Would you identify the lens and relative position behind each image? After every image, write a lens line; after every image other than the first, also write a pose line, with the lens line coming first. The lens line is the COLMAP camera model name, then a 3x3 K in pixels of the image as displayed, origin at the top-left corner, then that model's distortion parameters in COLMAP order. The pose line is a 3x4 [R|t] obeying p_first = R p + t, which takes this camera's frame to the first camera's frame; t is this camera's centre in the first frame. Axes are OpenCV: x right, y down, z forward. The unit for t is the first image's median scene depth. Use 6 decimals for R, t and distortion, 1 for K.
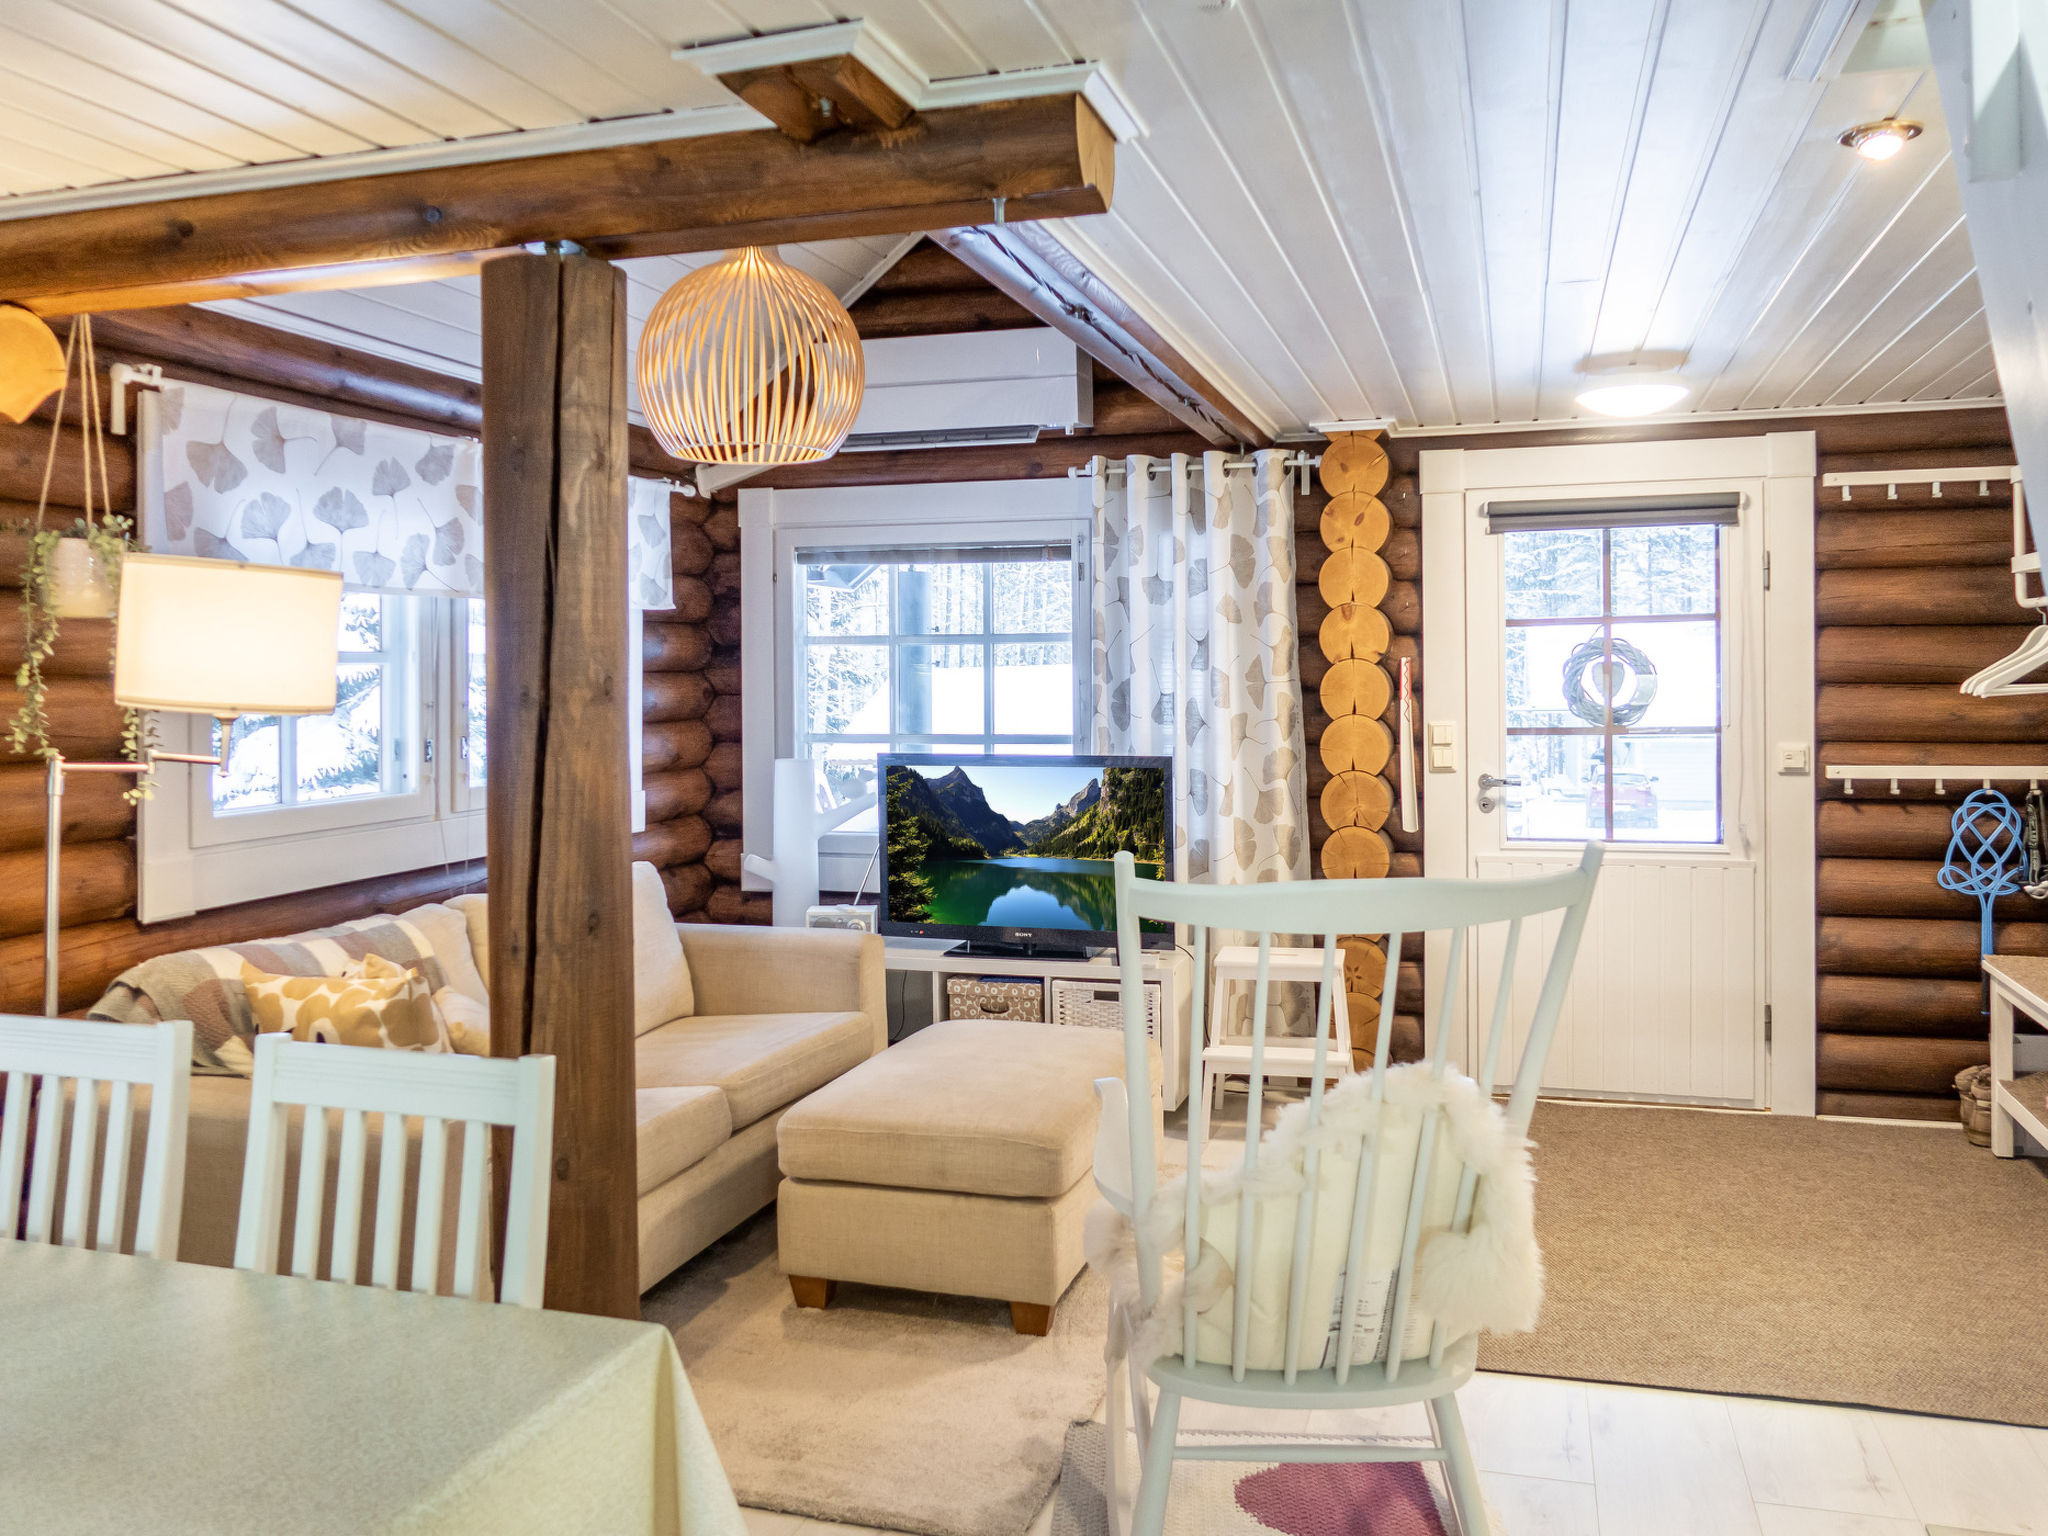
lens RADIAL K [[1650.2, 0, 1014.1], [0, 1650.2, 722.5], [0, 0, 1]] dist [-0.028442, -0.002230]
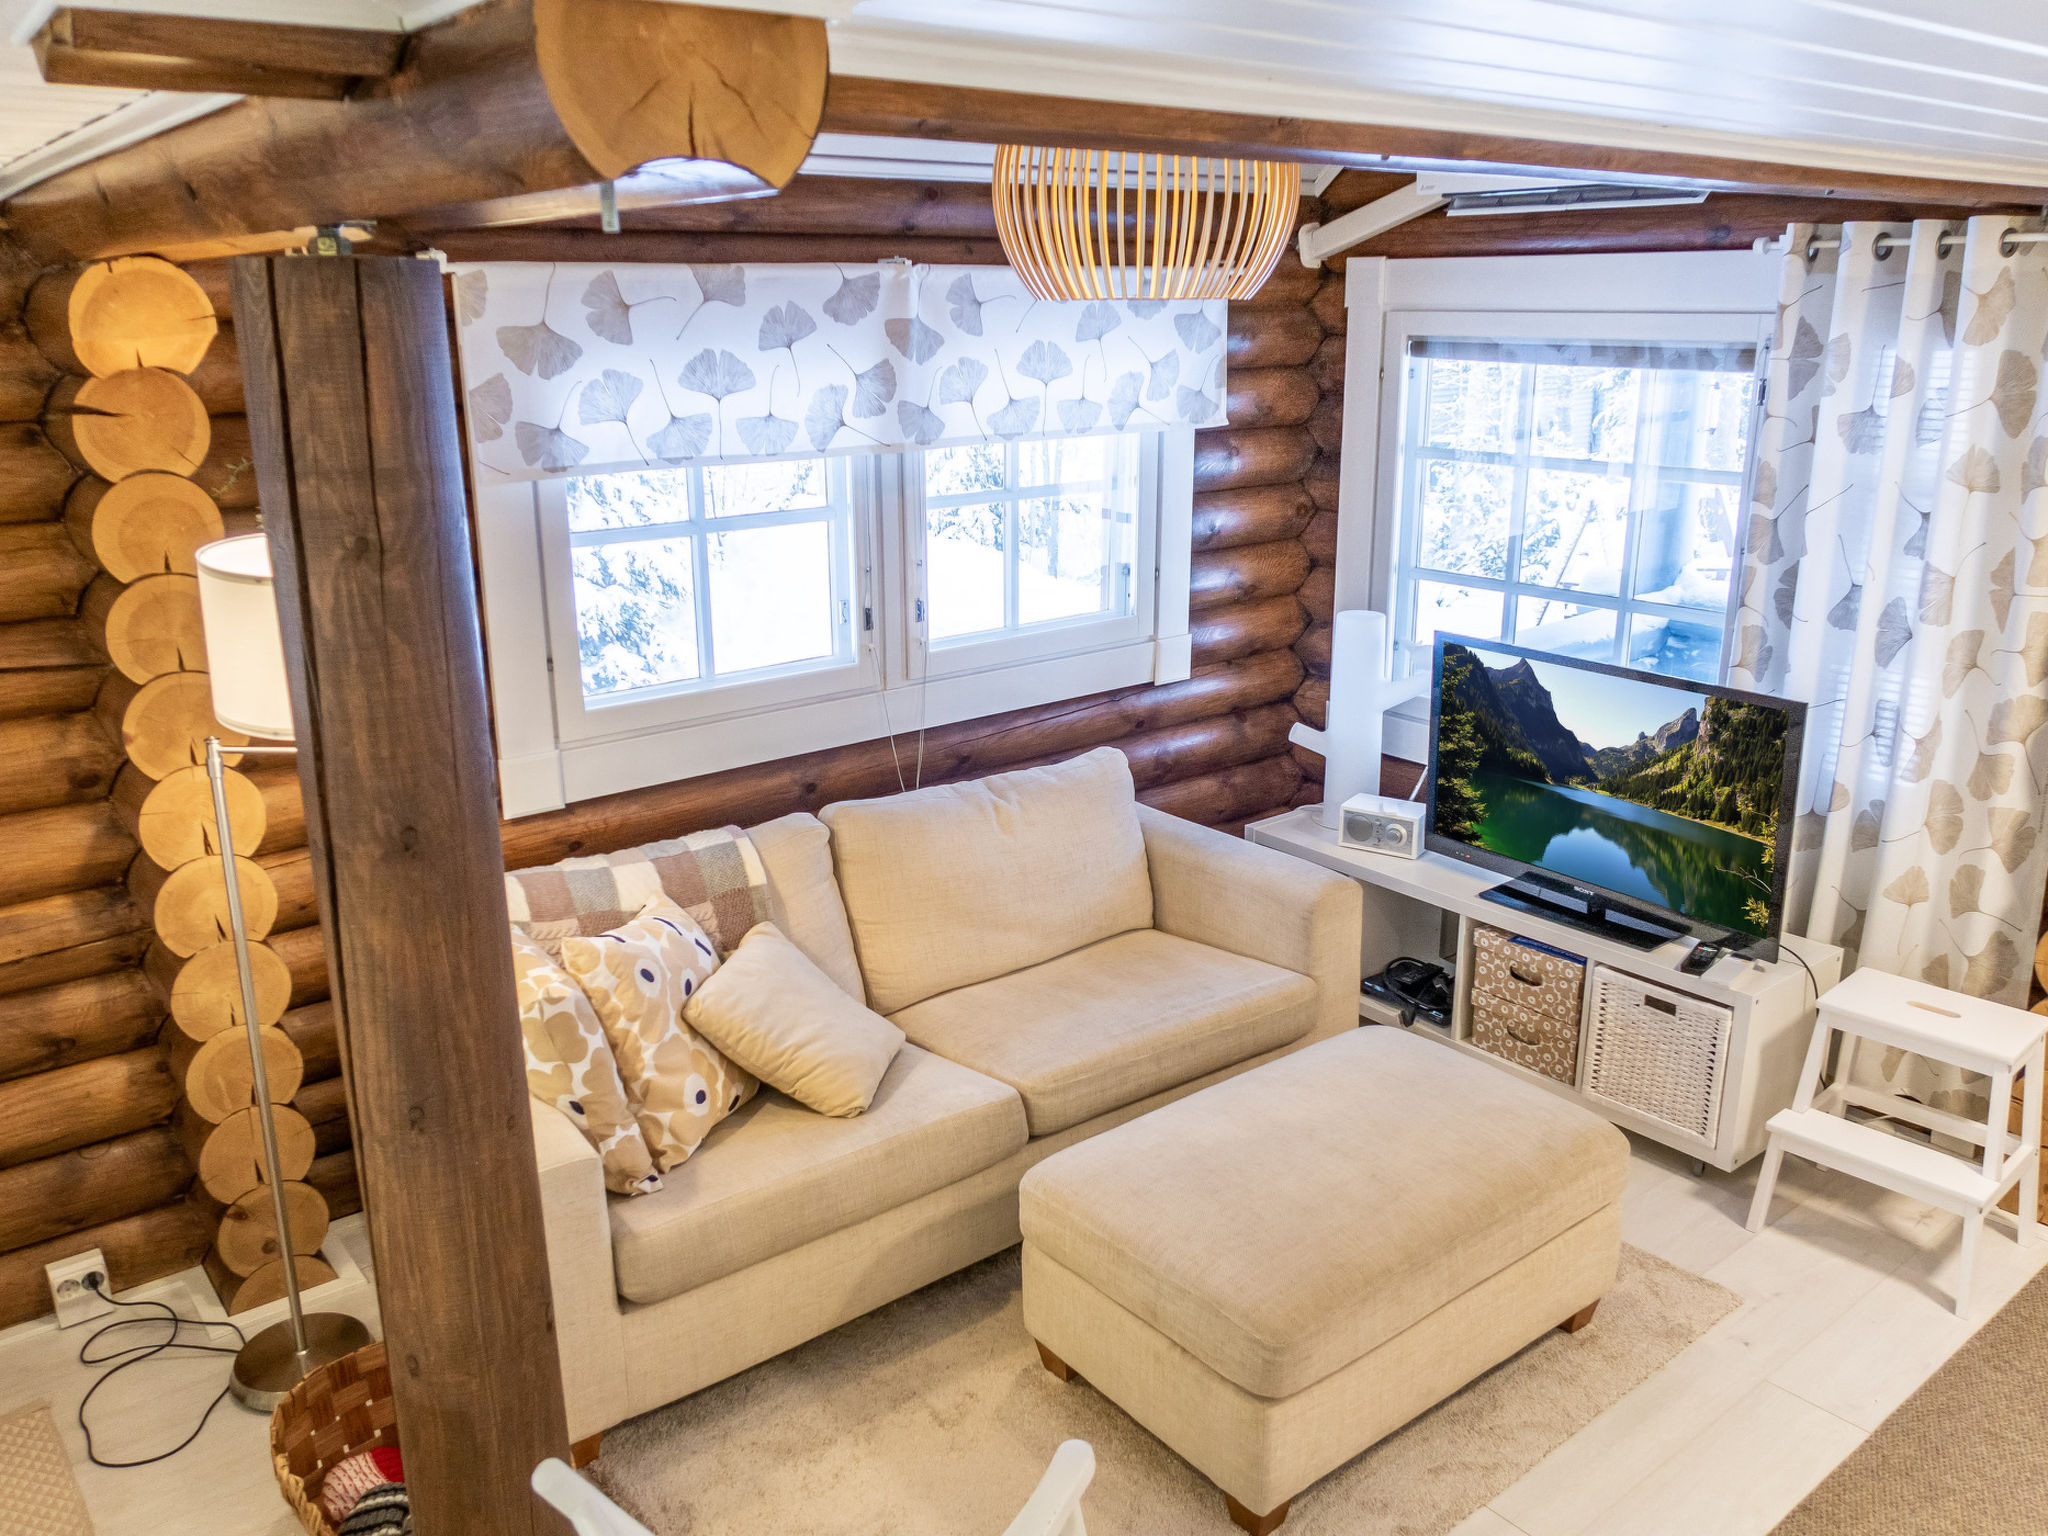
lens RADIAL K [[1593.2, 0, 1027.2], [0, 1593.2, 808.2], [0, 0, 1]] dist [-0.012797, -0.007352]
pose [[0.831631, 0.167712, -0.529398, 0.183035], [-0.012668, 0.958787, 0.283843, -0.118958], [0.555184, -0.229346, 0.799482, 0.271404]]
